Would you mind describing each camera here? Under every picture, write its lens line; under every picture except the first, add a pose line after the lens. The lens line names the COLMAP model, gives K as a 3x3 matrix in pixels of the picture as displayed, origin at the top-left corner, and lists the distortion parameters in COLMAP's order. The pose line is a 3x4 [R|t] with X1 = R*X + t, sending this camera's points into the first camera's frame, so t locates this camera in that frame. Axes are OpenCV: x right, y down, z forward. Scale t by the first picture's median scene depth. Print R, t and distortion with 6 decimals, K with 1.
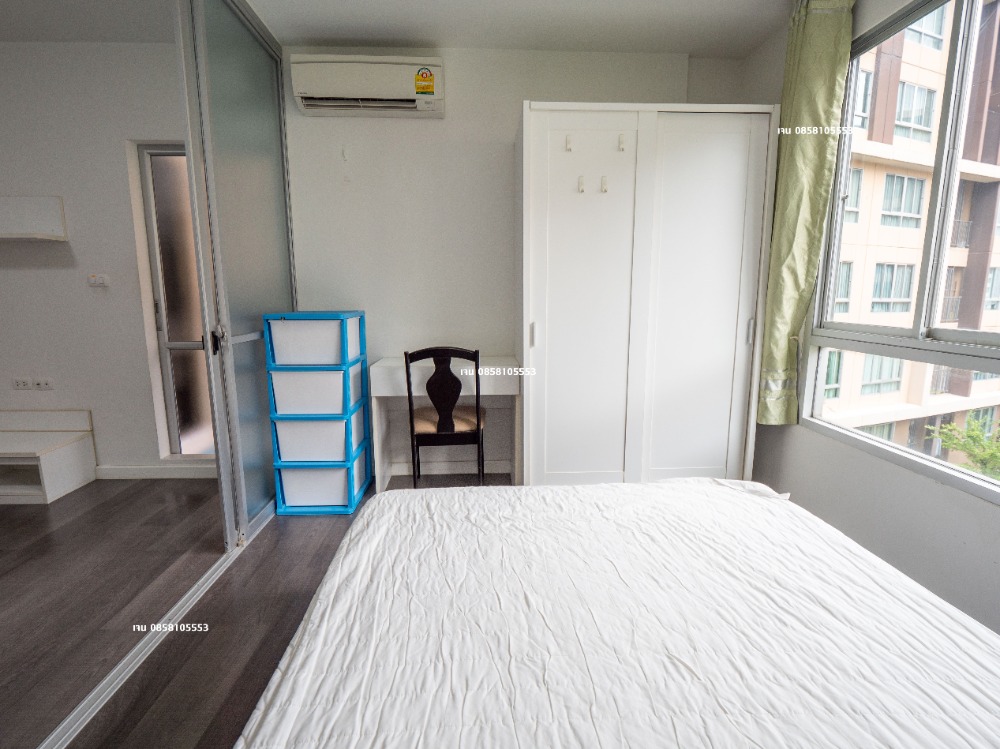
lens RADIAL K [[501.0, 0, 496.8], [0, 501.0, 377.5], [0, 0, 1]] dist [-0.005004, -0.008962]
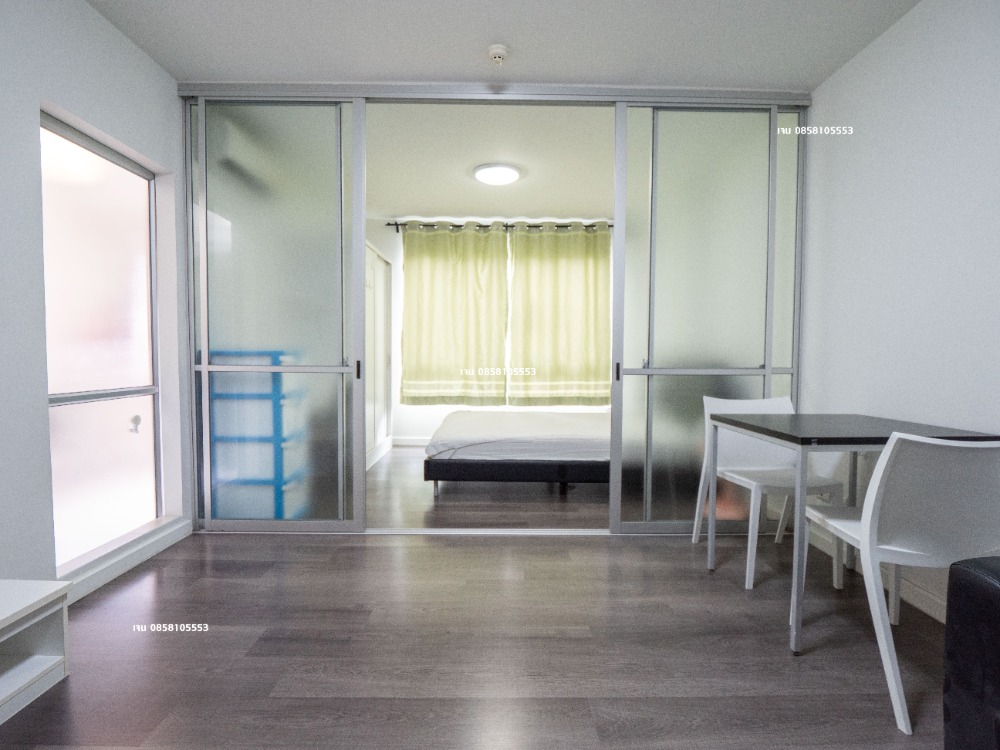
lens RADIAL K [[489.7, 0, 500.7], [0, 489.7, 377.6], [0, 0, 1]] dist [-0.010750, -0.001108]
pose [[0.029159, -0.048162, 0.998414, -1.494252], [0.156378, 0.986759, 0.043032, -0.033354], [-0.987267, 0.154875, 0.036305, 0.445760]]
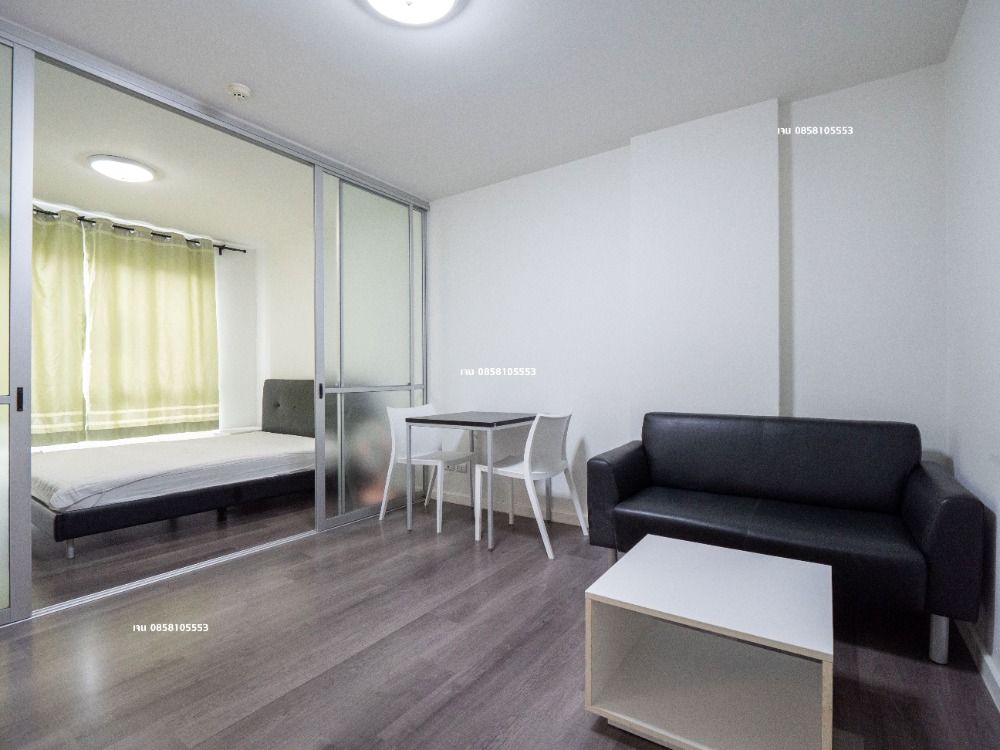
lens RADIAL K [[485.2, 0, 499.6], [0, 485.2, 376.8], [0, 0, 1]] dist [-0.003448, -0.007711]
pose [[-0.798169, -0.000182, 0.602434, -1.535117], [0.099407, 0.986252, 0.132003, -0.113699], [-0.594176, 0.165247, -0.787177, 0.922762]]
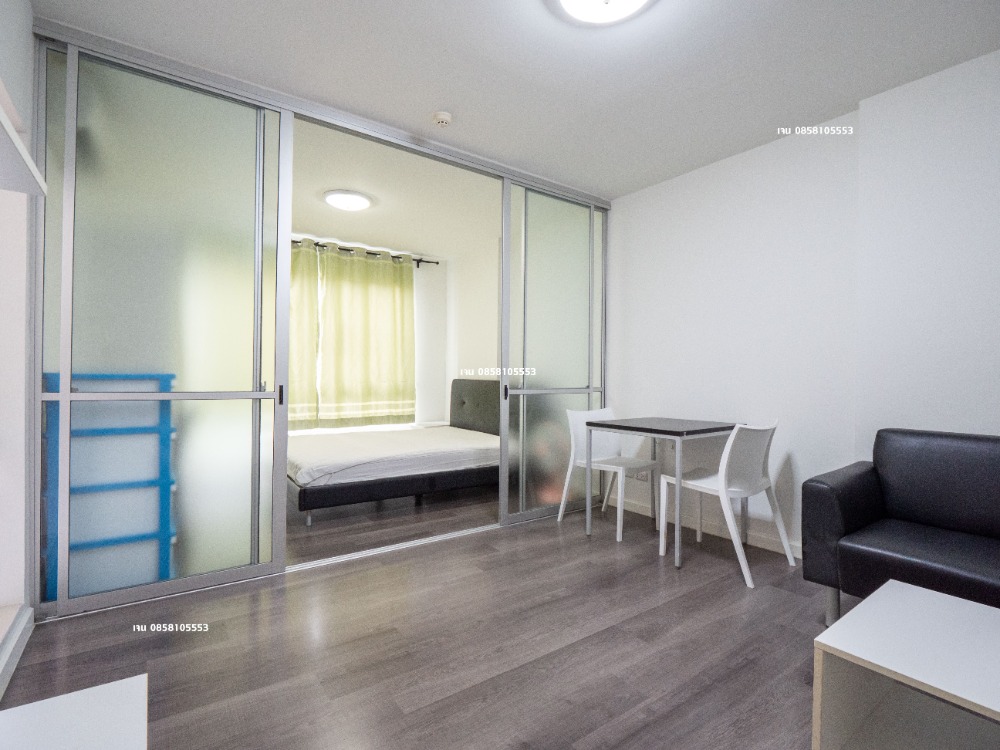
lens RADIAL K [[485.2, 0, 499.6], [0, 485.2, 376.8], [0, 0, 1]] dist [-0.003448, -0.007711]
pose [[-0.551167, -0.010173, 0.834333, -1.500866], [0.123492, 0.987919, 0.093626, -0.124674], [-0.825206, 0.154637, -0.543252, 0.939127]]
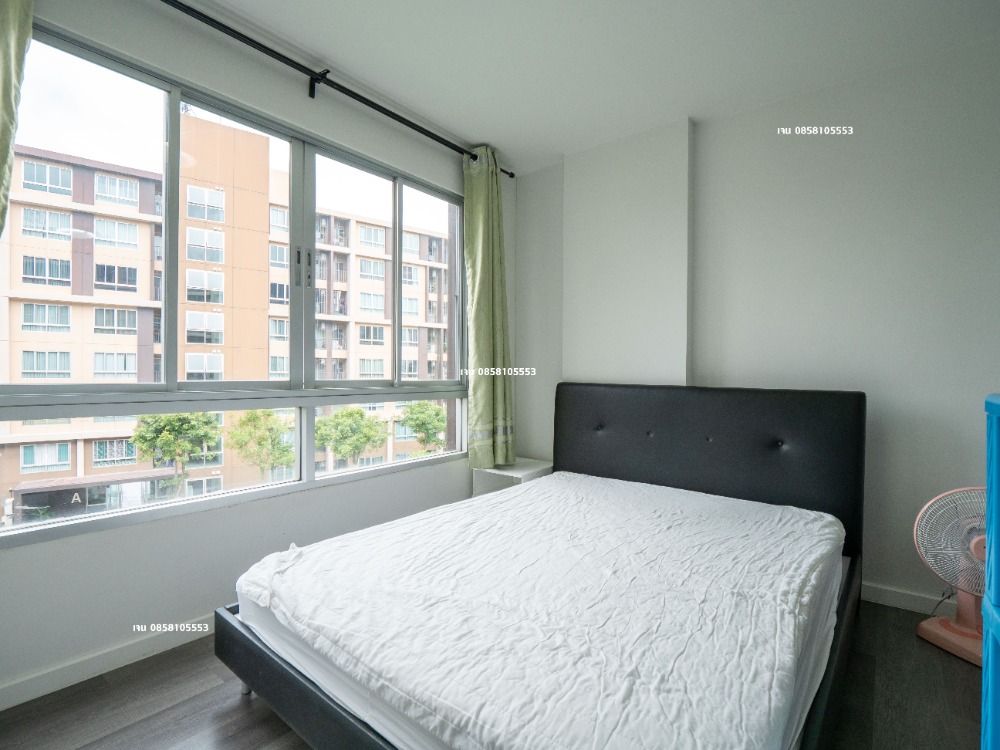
lens RADIAL K [[485.9, 0, 499.7], [0, 485.9, 375.0], [0, 0, 1]] dist [-0.014789, -0.001338]
pose [[-0.758923, -0.008524, 0.651125, -0.242030], [0.098623, 0.986875, 0.127869, -0.123121], [-0.643669, 0.161259, -0.748122, 0.916263]]
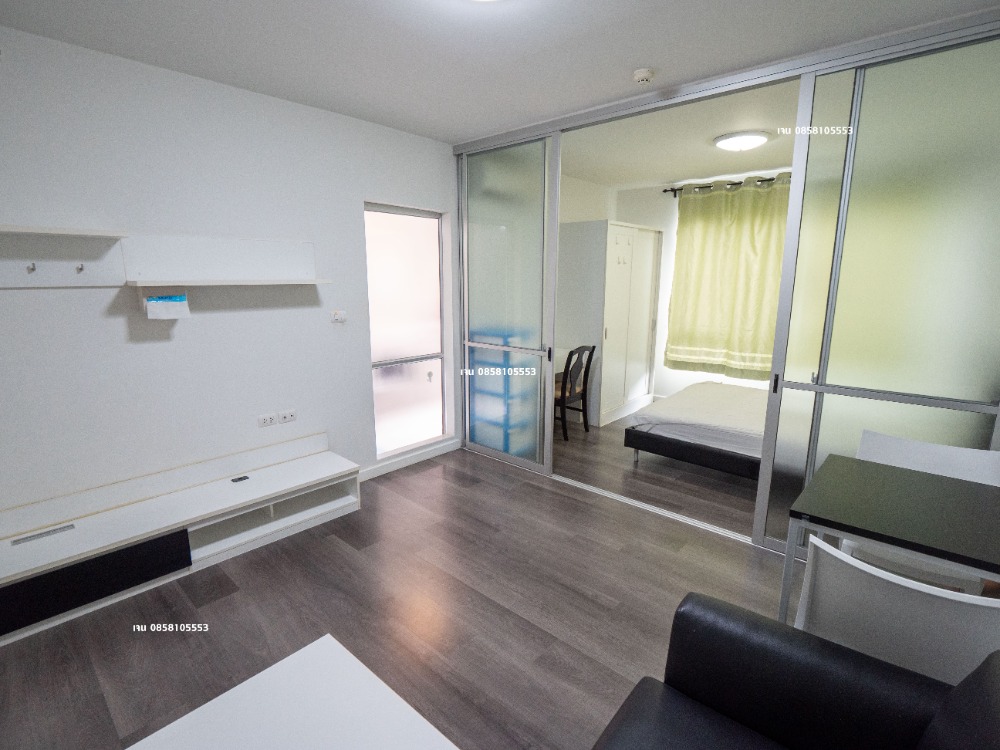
lens RADIAL K [[489.7, 0, 500.7], [0, 489.7, 377.6], [0, 0, 1]] dist [-0.010750, -0.001108]
pose [[0.699209, -0.142844, 0.700502, -1.502818], [0.115563, 0.989533, 0.086432, -0.121448], [-0.705516, 0.020518, 0.708397, -0.072632]]
